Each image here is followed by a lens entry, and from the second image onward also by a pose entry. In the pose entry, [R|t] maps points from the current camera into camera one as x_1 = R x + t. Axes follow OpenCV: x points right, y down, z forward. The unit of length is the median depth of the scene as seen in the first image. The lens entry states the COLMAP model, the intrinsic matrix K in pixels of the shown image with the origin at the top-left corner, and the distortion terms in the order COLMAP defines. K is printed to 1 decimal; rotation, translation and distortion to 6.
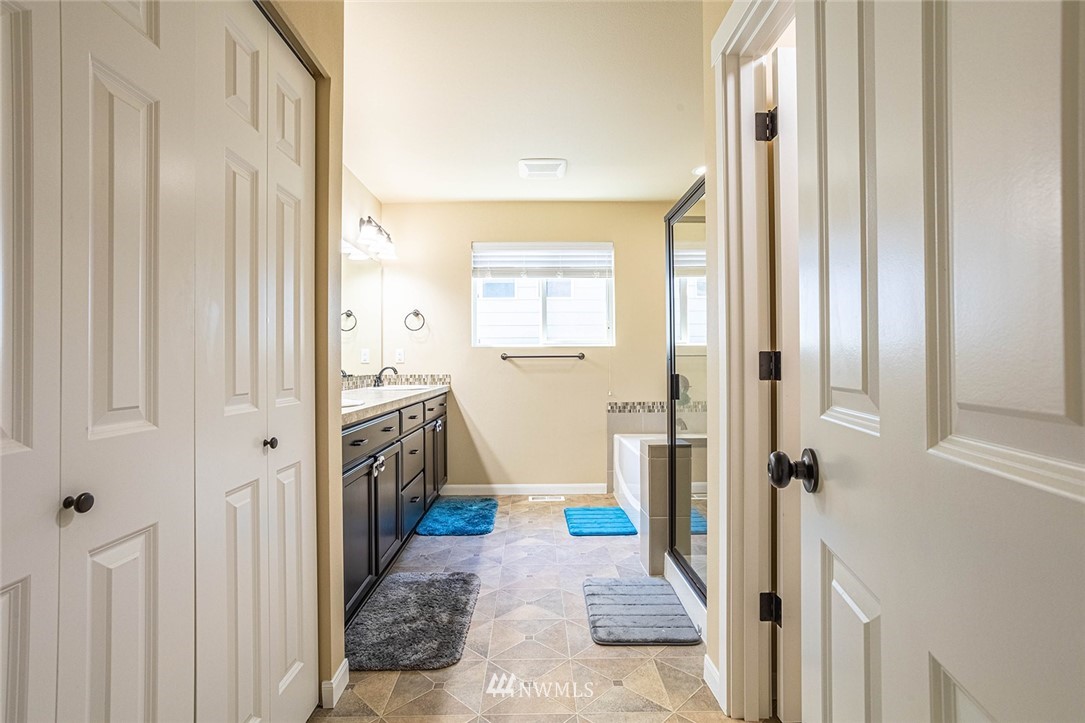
lens RADIAL K [[534.2, 0, 537.2], [0, 534.2, 357.8], [0, 0, 1]] dist [-0.054488, 0.041266]
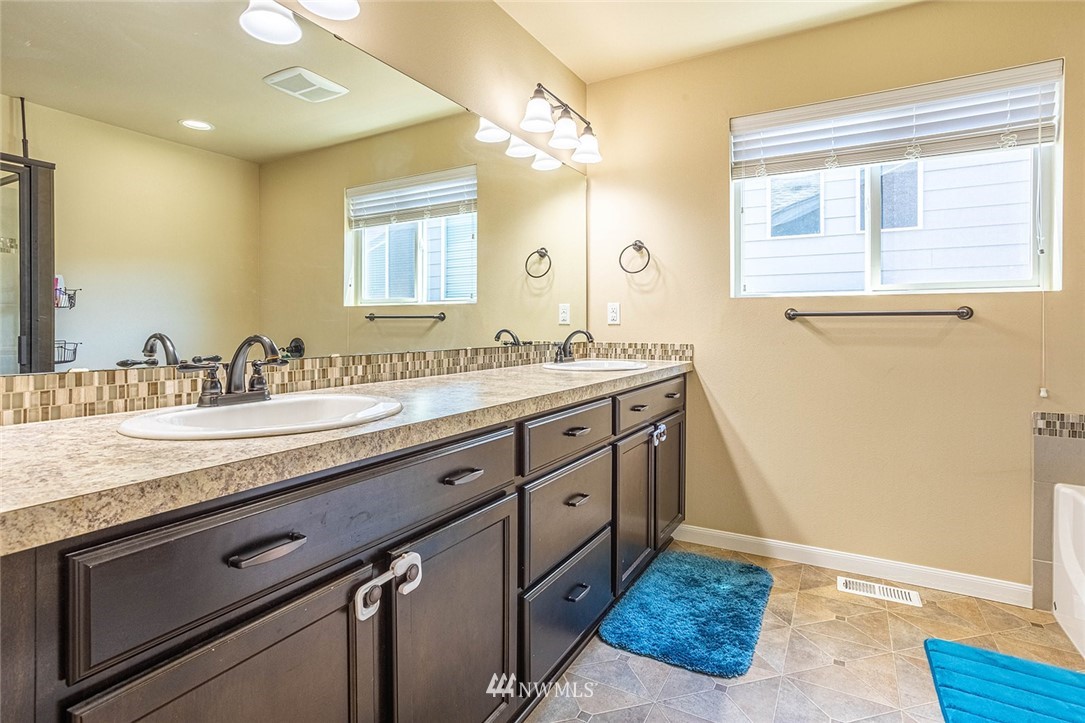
lens RADIAL K [[537.5, 0, 525.3], [0, 537.5, 329.0], [0, 0, 1]] dist [-0.035043, 0.019226]
pose [[0.850061, 0.008567, -0.526614, -0.004136], [-0.000647, 0.999884, 0.015221, 0.004975], [0.526684, -0.012598, 0.849968, 0.387961]]
